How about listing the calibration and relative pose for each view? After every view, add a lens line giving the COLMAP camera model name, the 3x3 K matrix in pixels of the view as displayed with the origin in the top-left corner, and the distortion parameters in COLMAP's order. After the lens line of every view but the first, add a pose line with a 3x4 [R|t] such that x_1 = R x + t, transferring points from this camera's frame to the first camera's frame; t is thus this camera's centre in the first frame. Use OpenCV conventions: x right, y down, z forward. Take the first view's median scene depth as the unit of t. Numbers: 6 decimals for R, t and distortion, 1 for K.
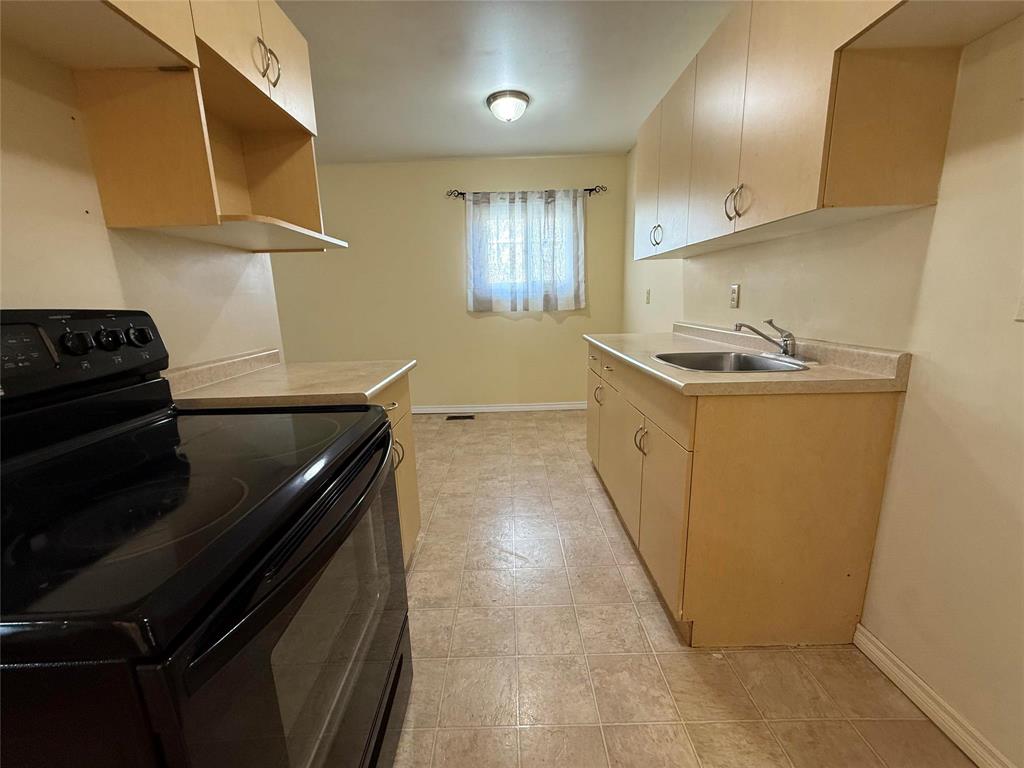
lens RADIAL K [[406.6, 0, 510.8], [0, 406.6, 383.0], [0, 0, 1]] dist [-0.002468, -0.000320]
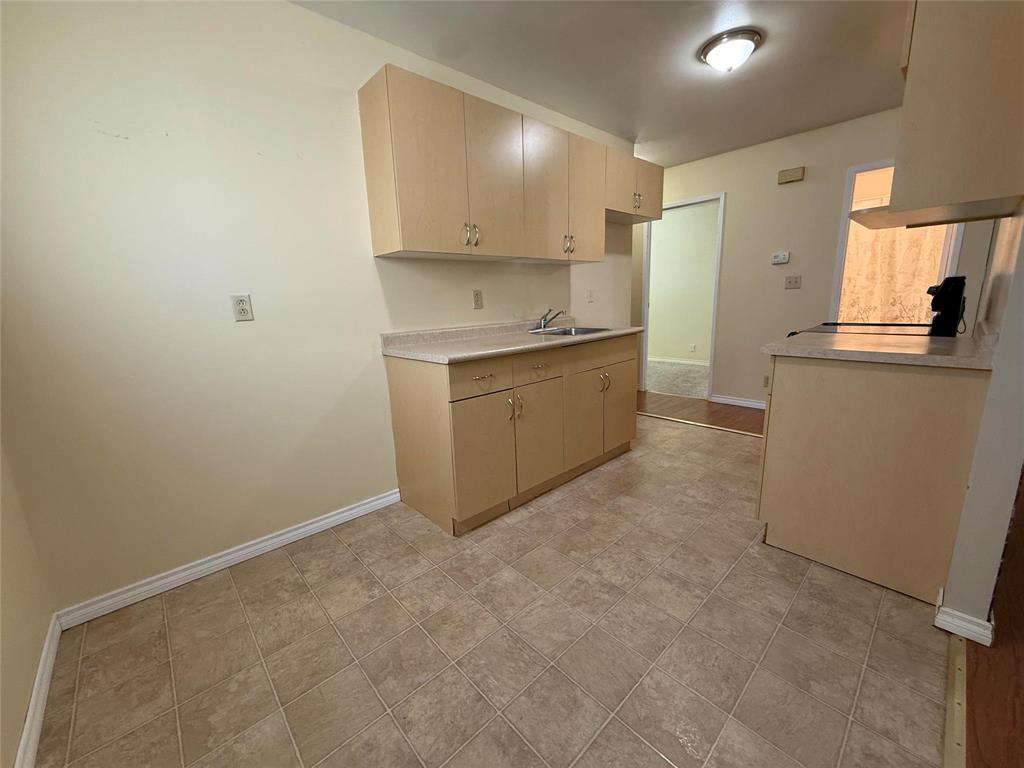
lens RADIAL K [[406.6, 0, 509.6], [0, 406.6, 385.3], [0, 0, 1]] dist [-0.002468, -0.000320]
pose [[-0.671336, -0.097754, 0.734678, -0.376760], [0.207515, 0.926824, 0.312944, -0.267235], [-0.711509, 0.362547, -0.601925, 1.393463]]
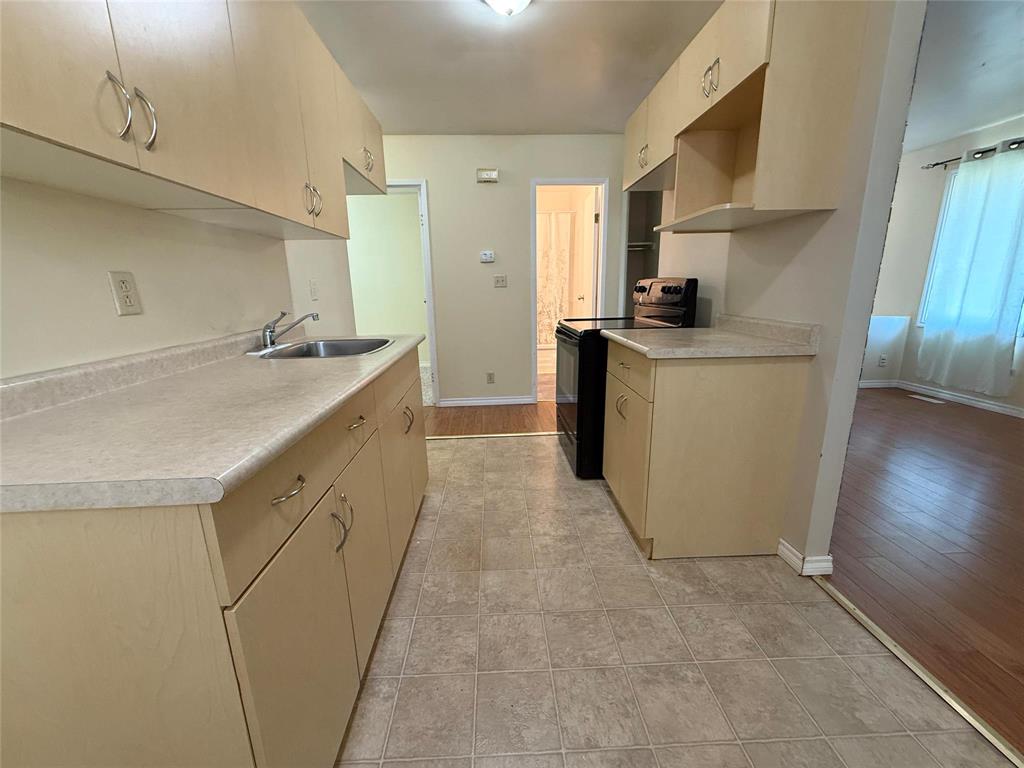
lens RADIAL K [[406.6, 0, 509.9], [0, 406.6, 384.7], [0, 0, 1]] dist [-0.002468, -0.000320]
pose [[-0.998049, 0.058589, -0.021590, 0.043021], [0.043744, 0.902810, 0.427810, -0.244275], [0.044557, 0.426030, -0.903611, 1.213392]]
